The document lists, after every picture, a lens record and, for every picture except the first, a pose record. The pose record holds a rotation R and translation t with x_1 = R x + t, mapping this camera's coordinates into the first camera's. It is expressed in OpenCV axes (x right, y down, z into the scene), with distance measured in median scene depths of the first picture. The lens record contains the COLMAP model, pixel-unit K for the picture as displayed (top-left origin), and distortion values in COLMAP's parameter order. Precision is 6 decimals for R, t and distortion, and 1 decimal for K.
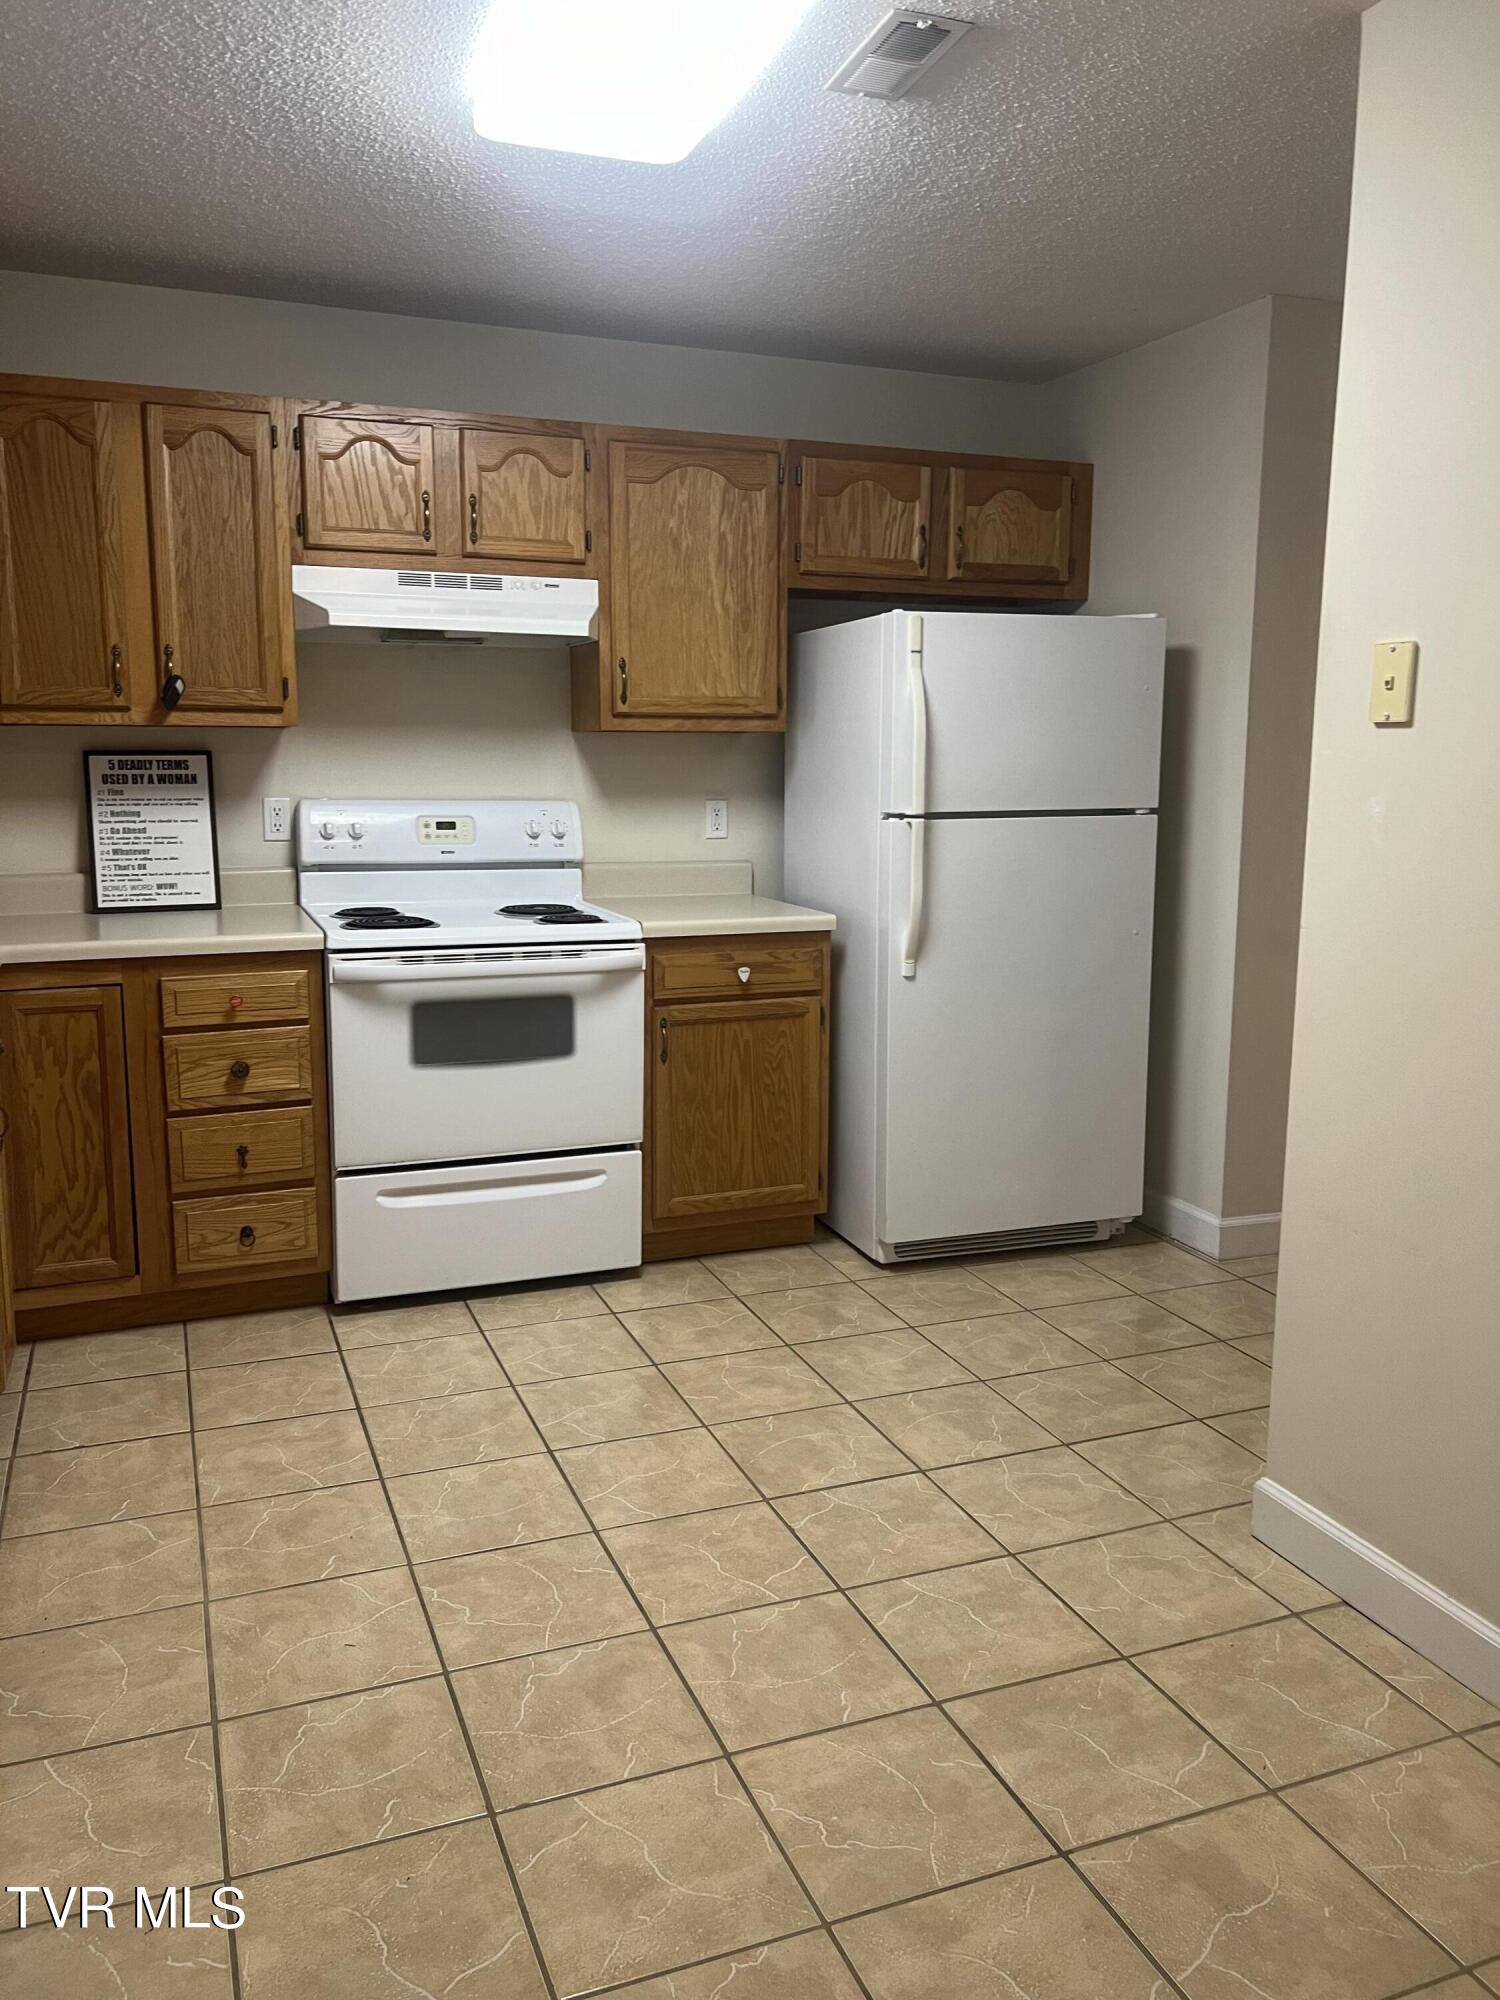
lens RADIAL K [[1495.2, 0, 743.1], [0, 1495.2, 984.2], [0, 0, 1]] dist [0.107137, -0.234203]
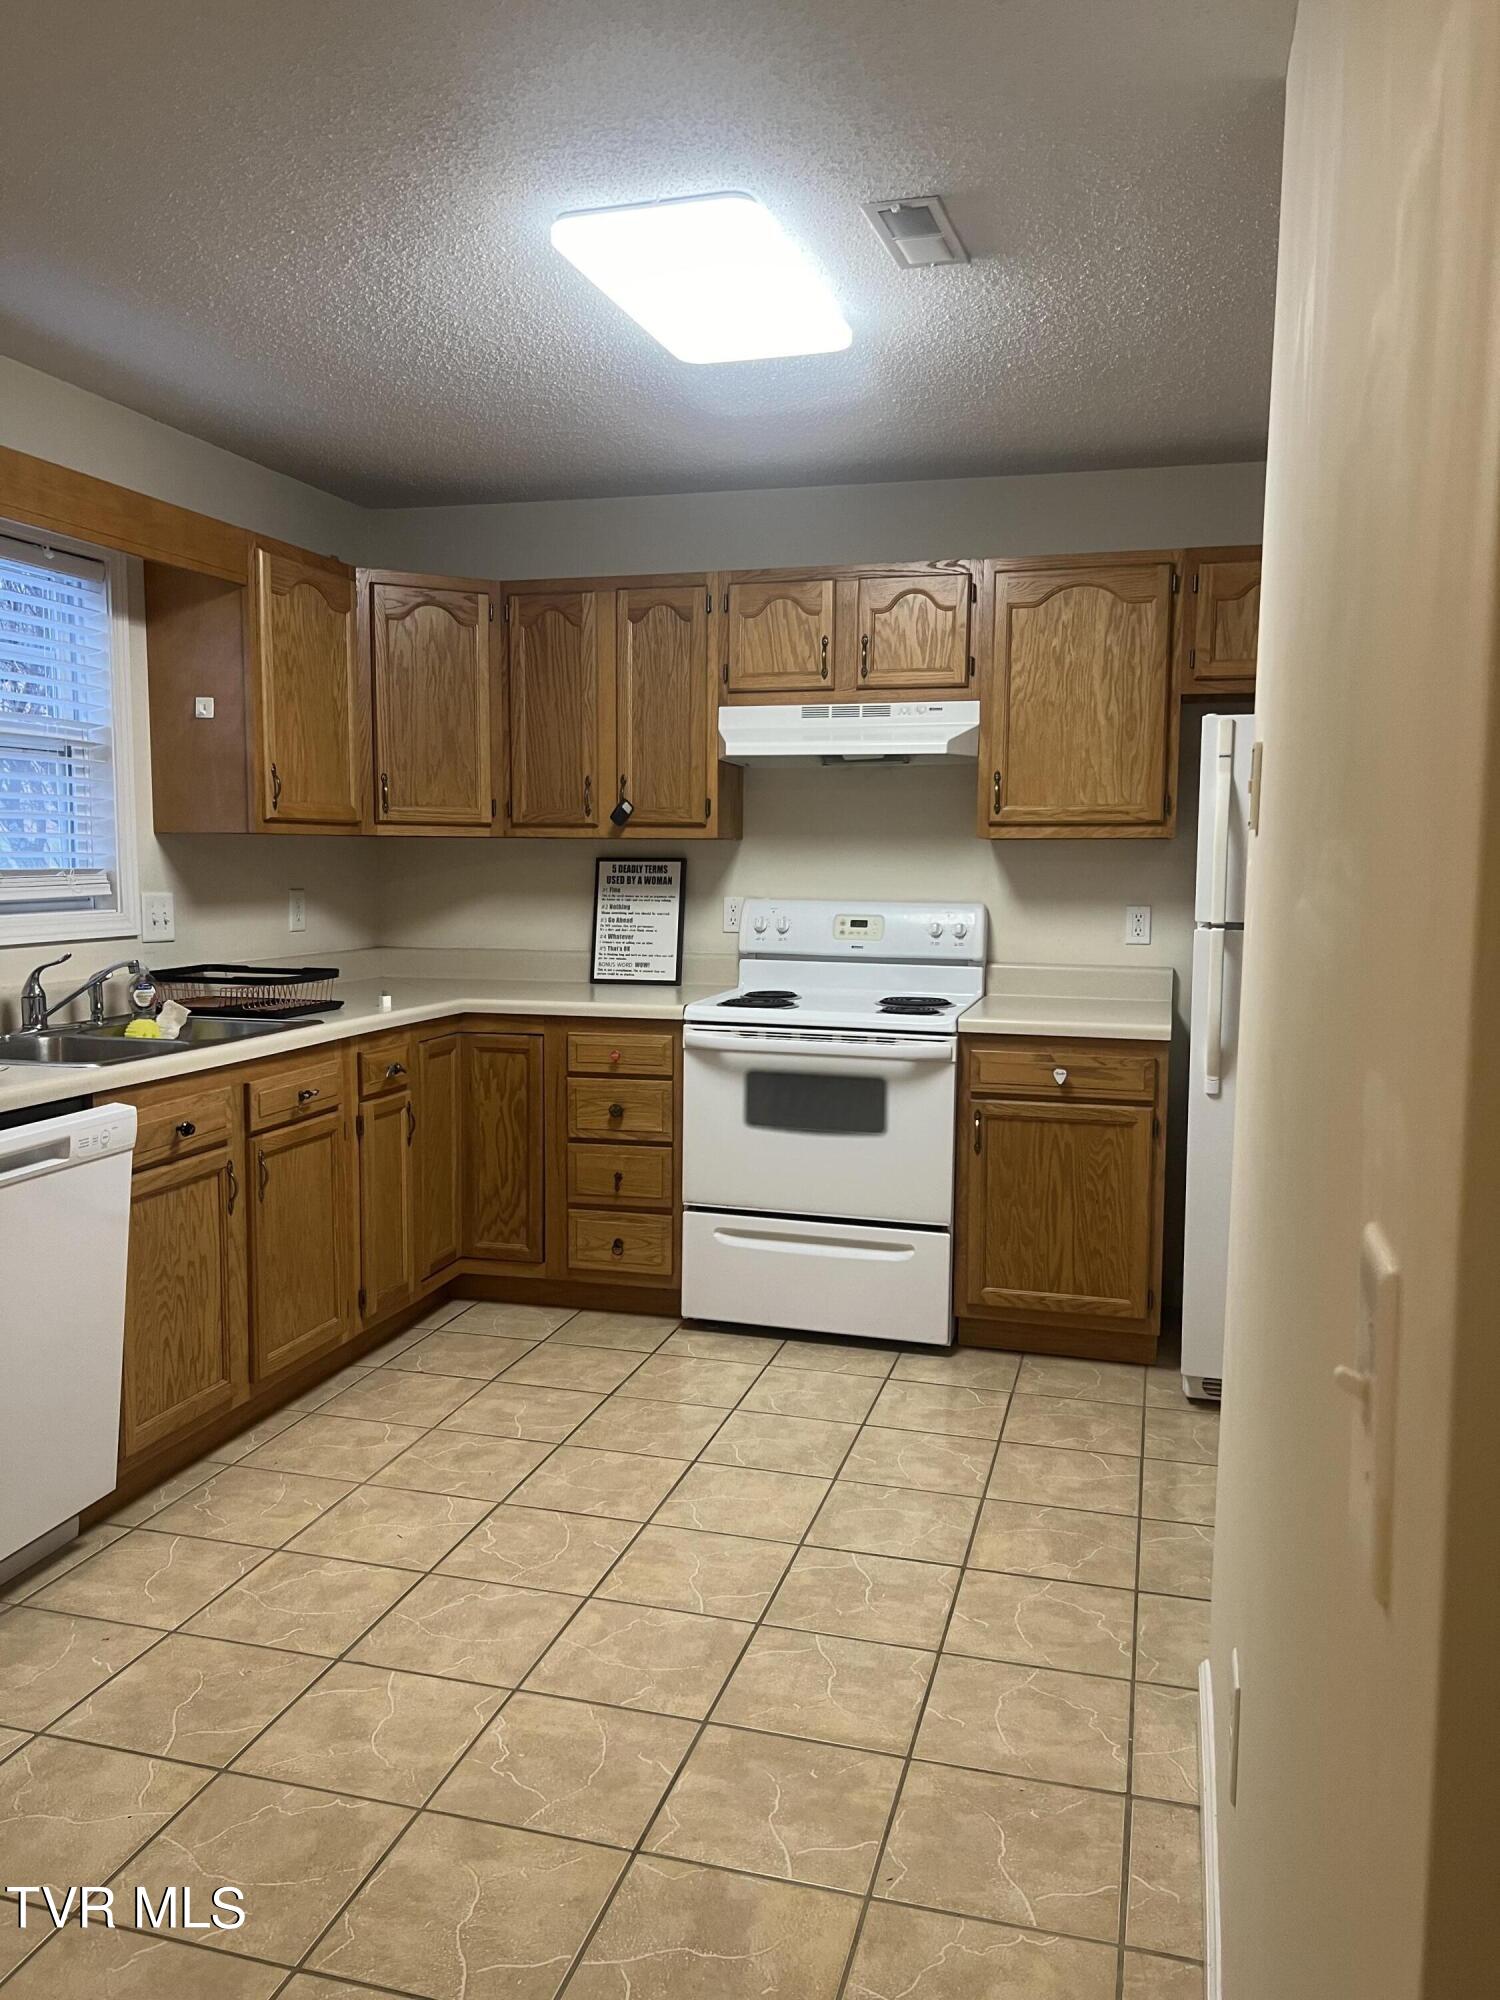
lens RADIAL K [[1491.7, 0, 750.0], [0, 1491.7, 1000.0], [0, 0, 1]] dist [0.111282, -0.296015]
pose [[0.800015, 0.059612, -0.597012, 0.454197], [-0.096567, 0.994872, -0.030064, -0.007488], [0.592158, 0.081703, 0.801669, 0.063108]]
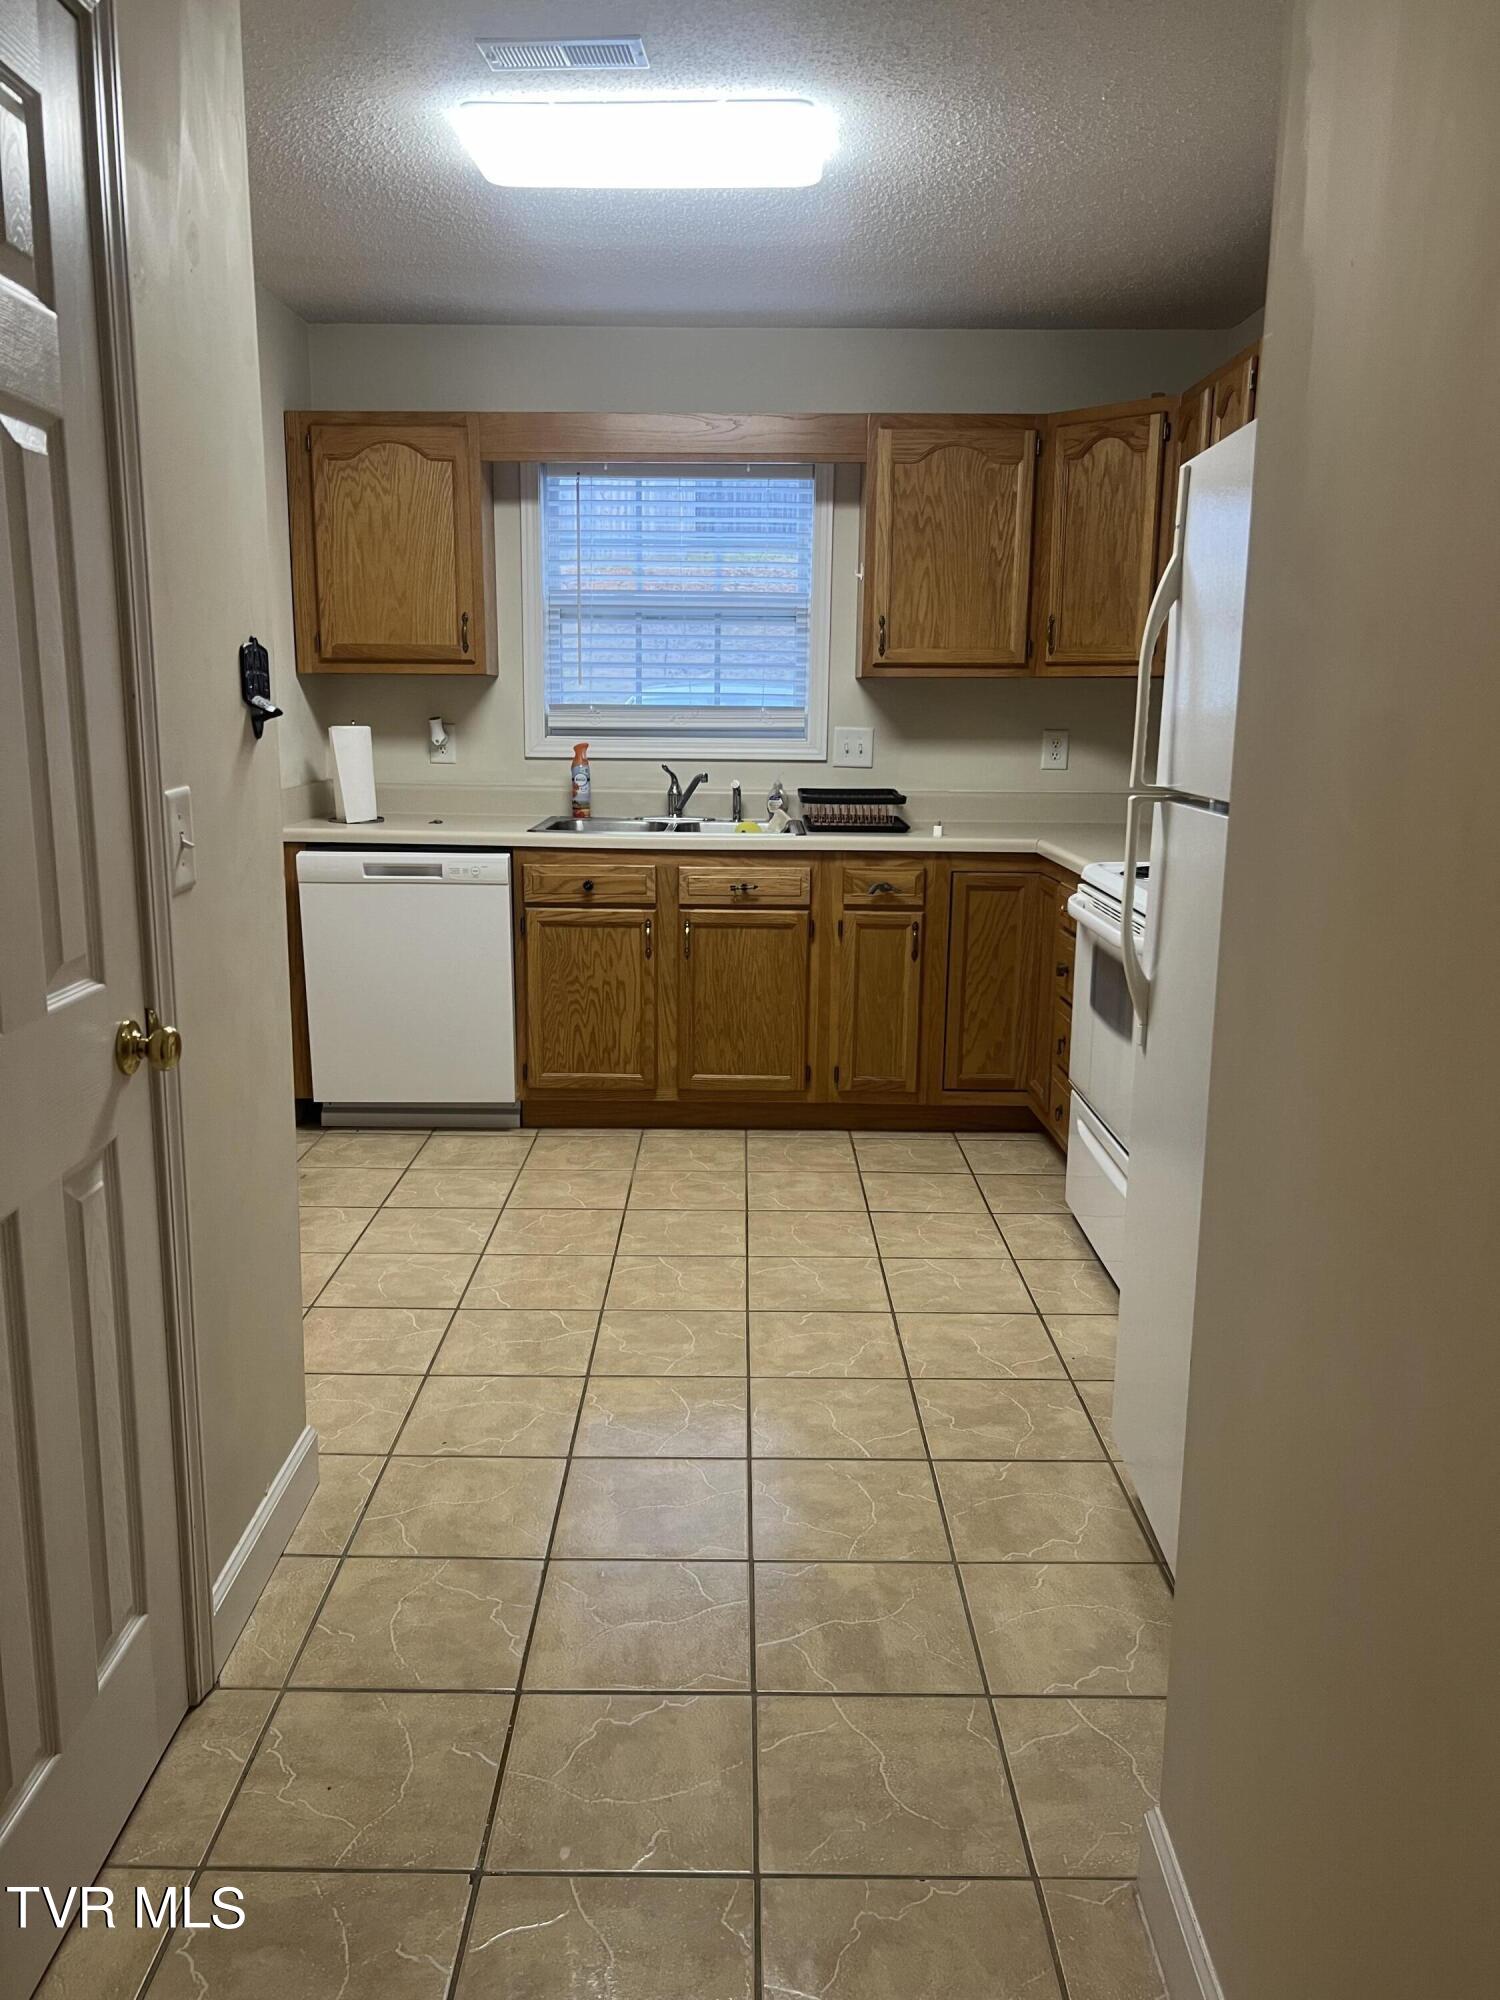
lens RADIAL K [[1491.7, 0, 750.0], [0, 1491.7, 1000.0], [0, 0, 1]] dist [0.111282, -0.296015]
pose [[-0.359525, 0.178621, -0.915880, 0.774357], [-0.158613, 0.955527, 0.248616, -0.161609], [0.919556, 0.234654, -0.315205, 1.073374]]
